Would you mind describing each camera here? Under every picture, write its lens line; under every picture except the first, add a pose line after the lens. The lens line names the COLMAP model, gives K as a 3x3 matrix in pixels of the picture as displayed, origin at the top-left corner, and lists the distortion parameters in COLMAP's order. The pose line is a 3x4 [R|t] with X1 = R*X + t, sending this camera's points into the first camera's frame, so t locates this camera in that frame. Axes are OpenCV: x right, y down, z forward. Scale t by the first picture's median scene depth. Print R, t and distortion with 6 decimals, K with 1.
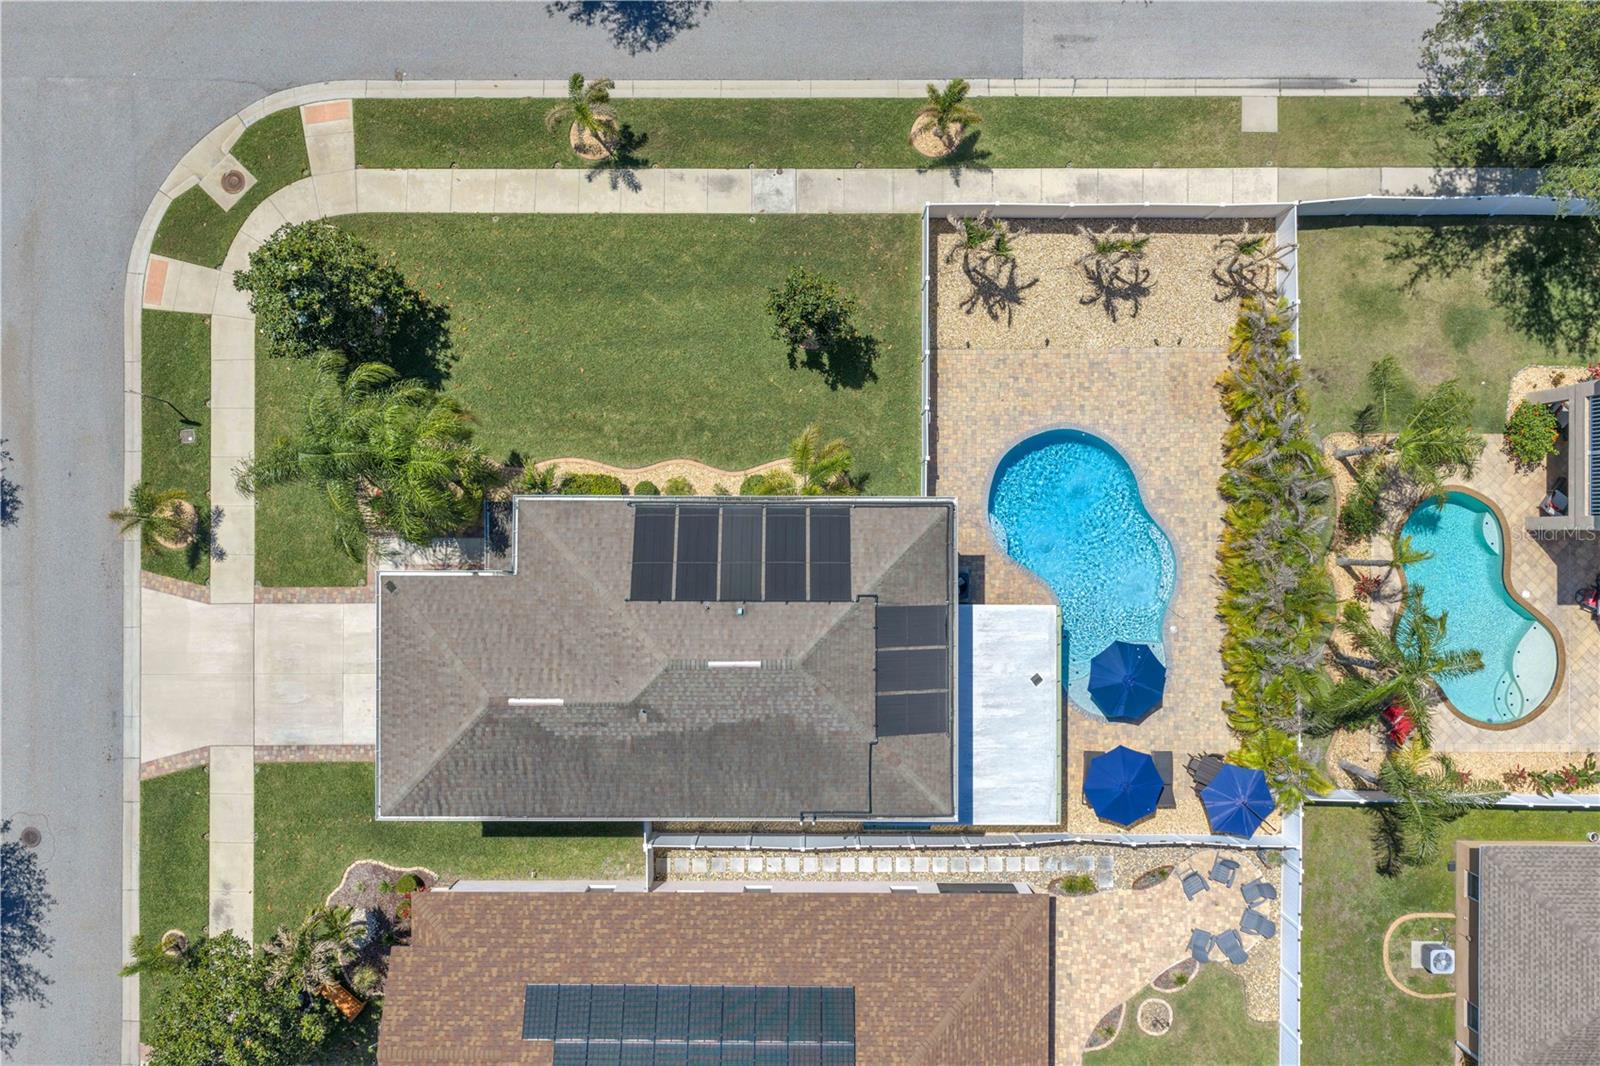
lens RADIAL K [[1321.3, 0, 800.0], [0, 1321.3, 533.0], [0, 0, 1]] dist [0.007429, -0.008938]
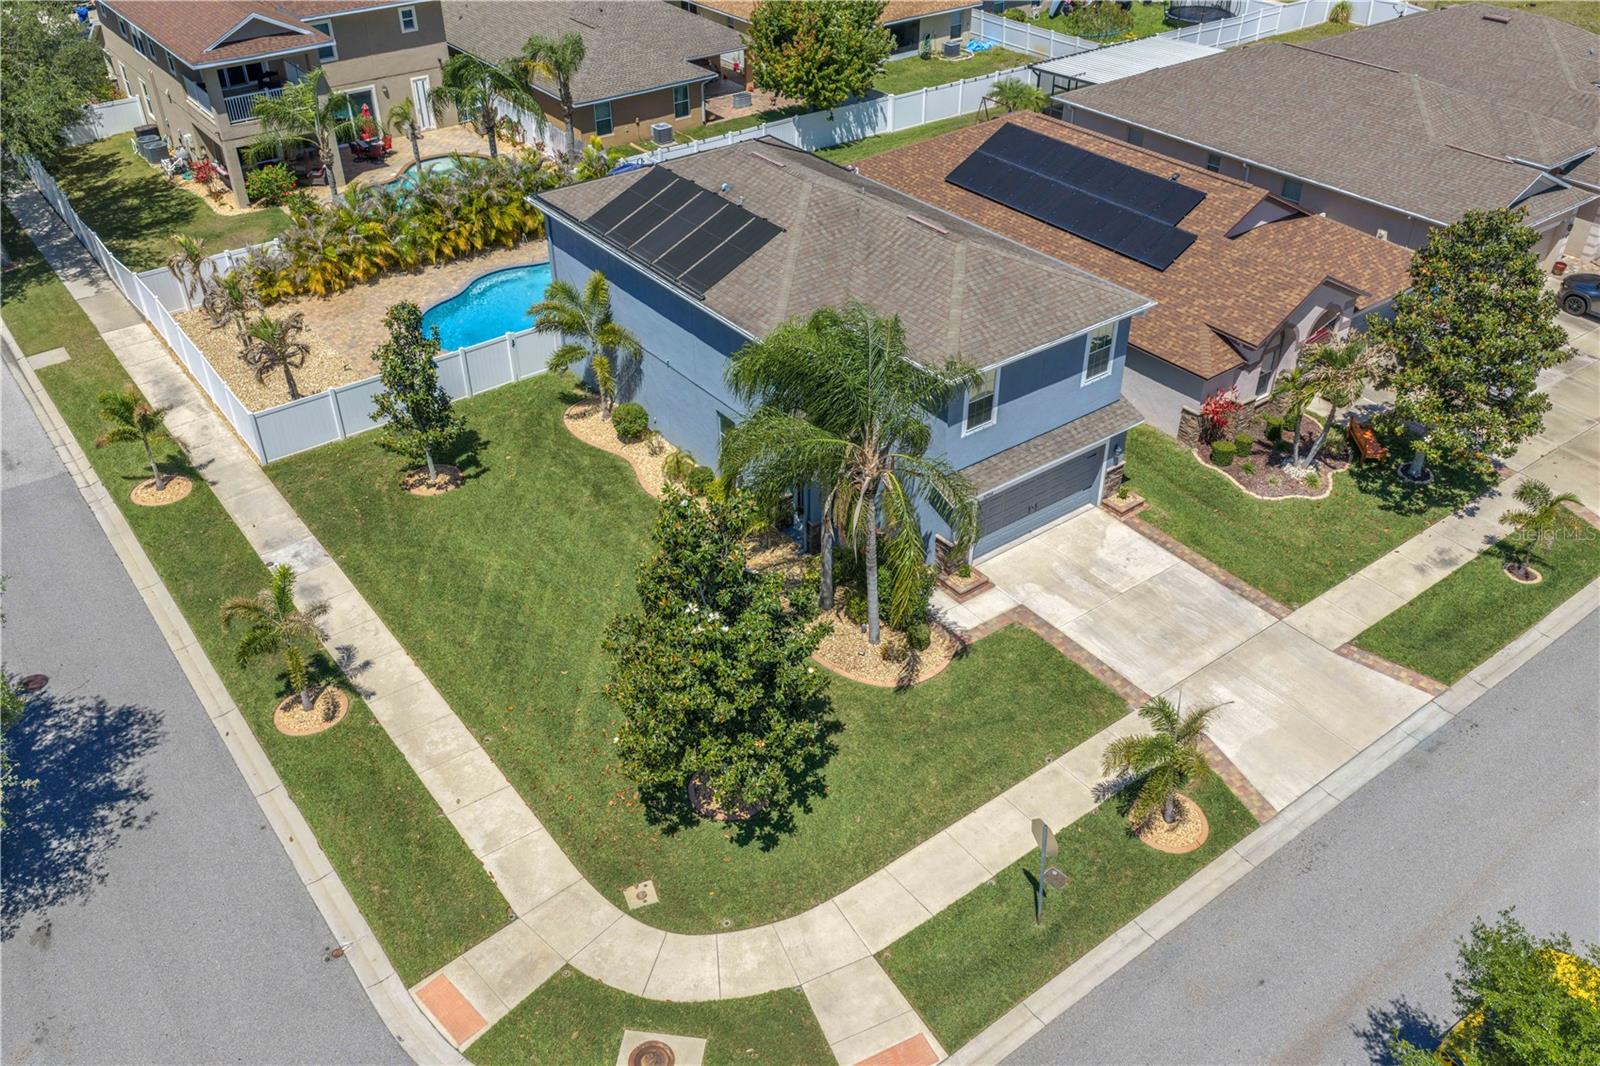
lens RADIAL K [[1321.3, 0, 800.0], [0, 1321.3, 533.0], [0, 0, 1]] dist [0.007429, -0.008938]
pose [[-0.607731, -0.450233, 0.654181, -0.719264], [0.794118, -0.351083, 0.496103, -0.408898], [0.006310, 0.820994, 0.570902, 0.538099]]
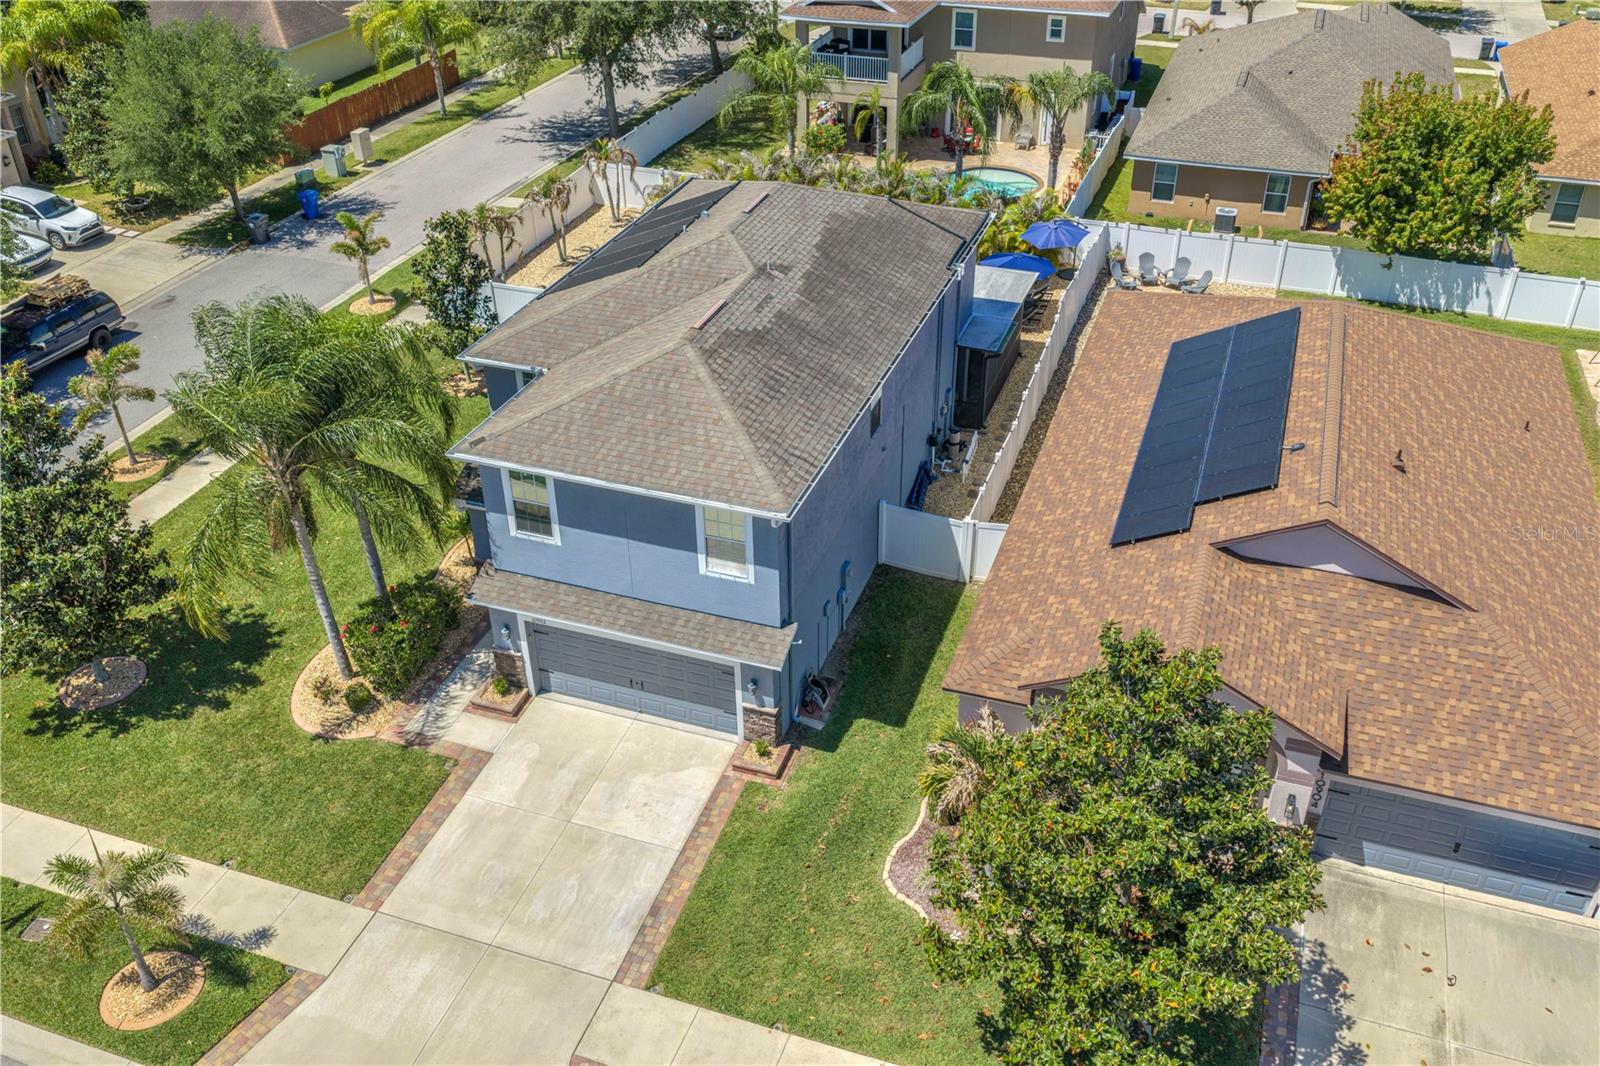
lens RADIAL K [[1350.1, 0, 821.7], [0, 1350.1, 522.0], [0, 0, 1]] dist [0.003341, 0.005385]
pose [[0.323201, -0.511889, 0.795934, -0.720310], [0.946324, 0.171789, -0.273786, 0.354361], [0.003415, 0.841700, 0.539935, 0.569974]]
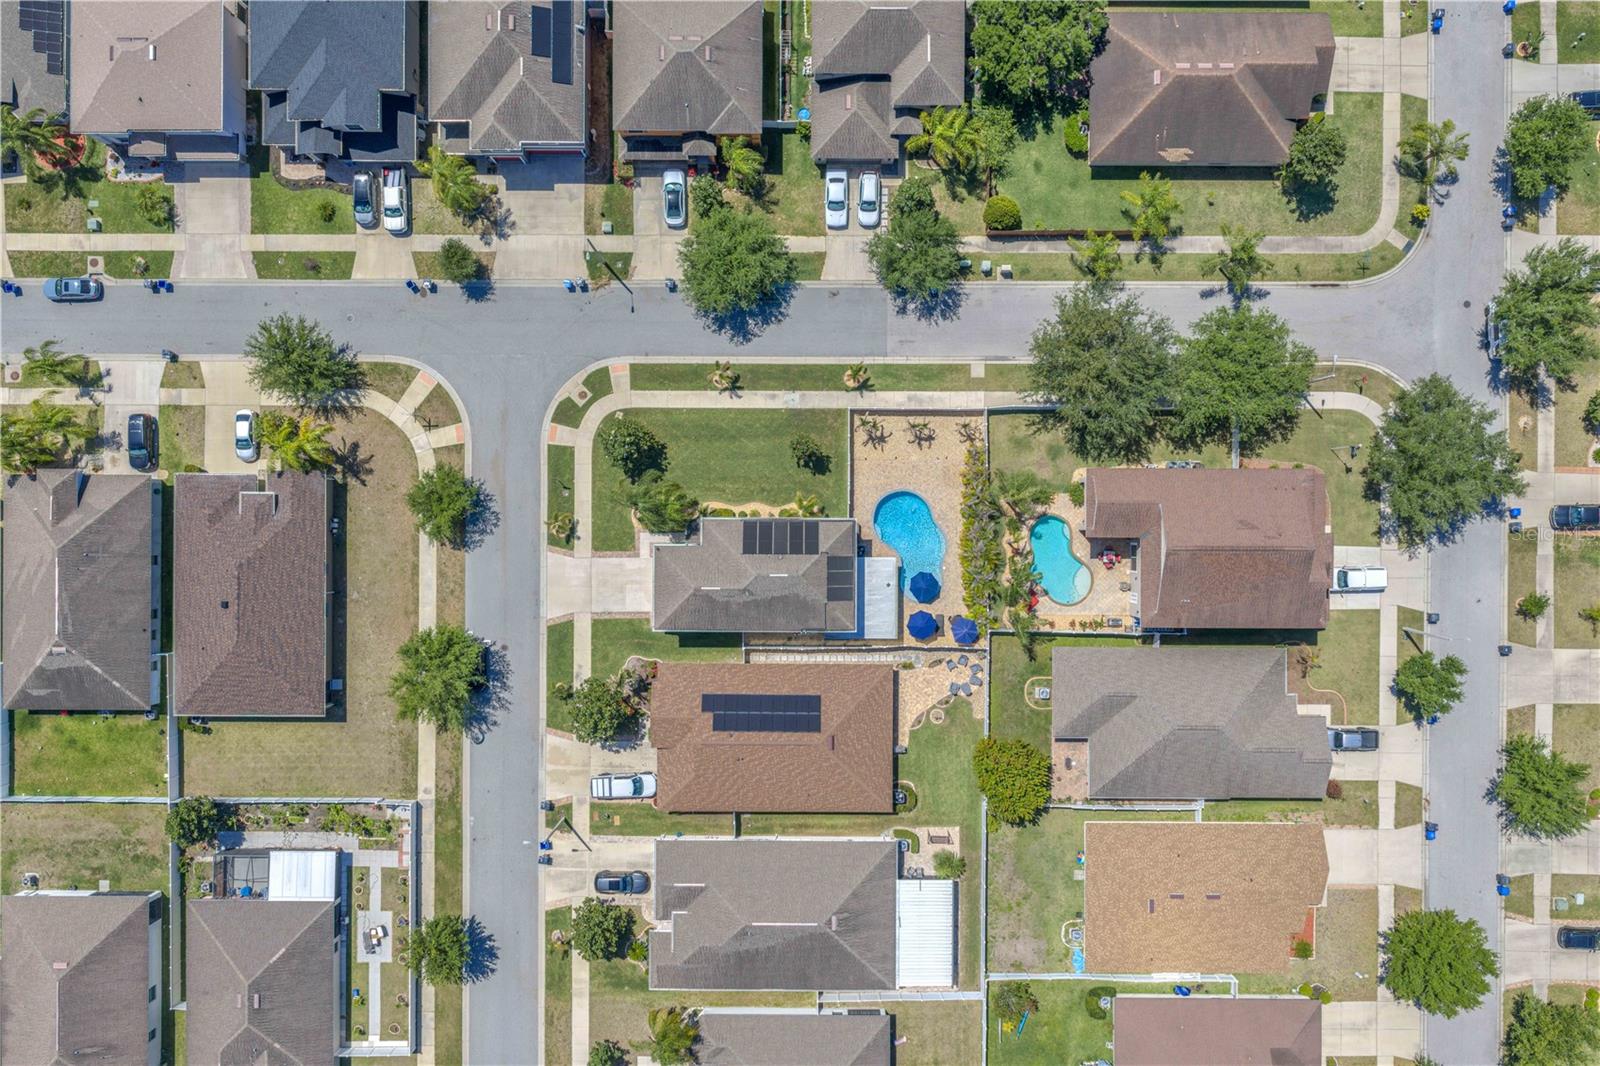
lens RADIAL K [[1321.3, 0, 800.0], [0, 1321.3, 533.0], [0, 0, 1]] dist [0.007429, -0.008938]
pose [[0.999995, 0.001276, -0.002933, 0.005123], [-0.001276, 0.999999, 0.000055, 0.004118], [0.002933, -0.000051, 0.999996, -1.608516]]
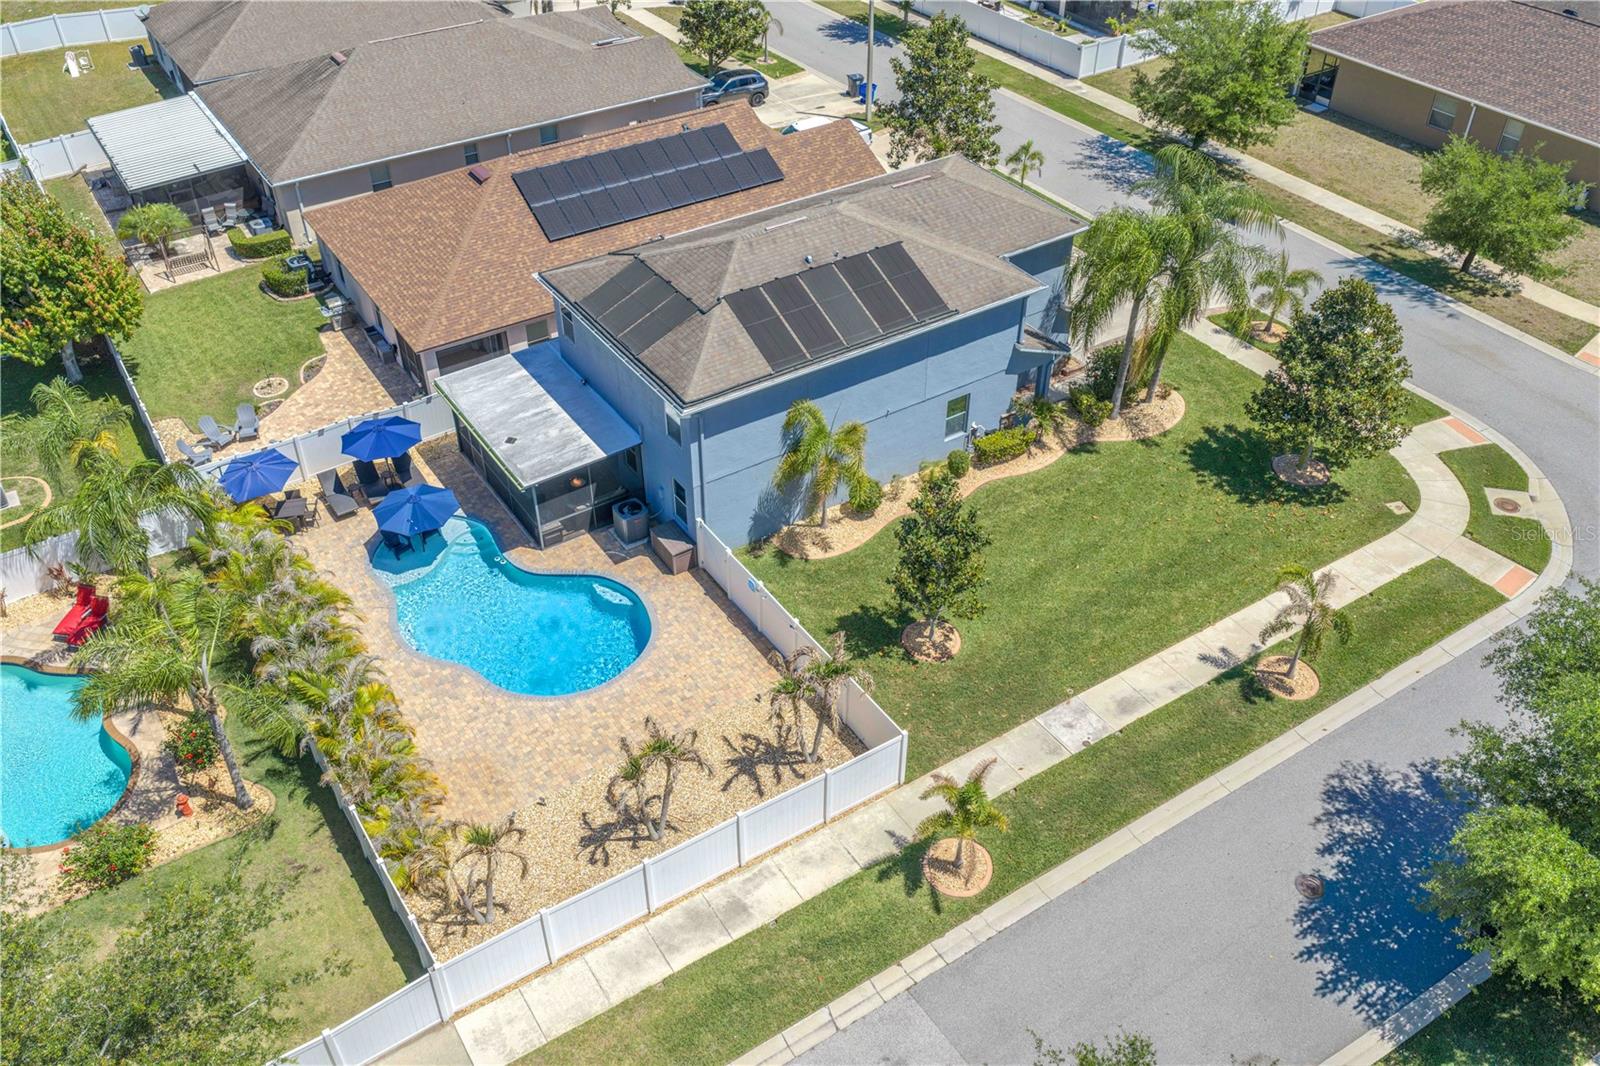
lens RADIAL K [[1321.3, 0, 800.0], [0, 1321.3, 533.0], [0, 0, 1]] dist [0.007429, -0.008938]
pose [[-0.833273, 0.347099, -0.430323, 0.411453], [-0.552861, -0.521781, 0.649685, -0.617607], [0.000971, 0.779274, 0.626683, 0.427345]]
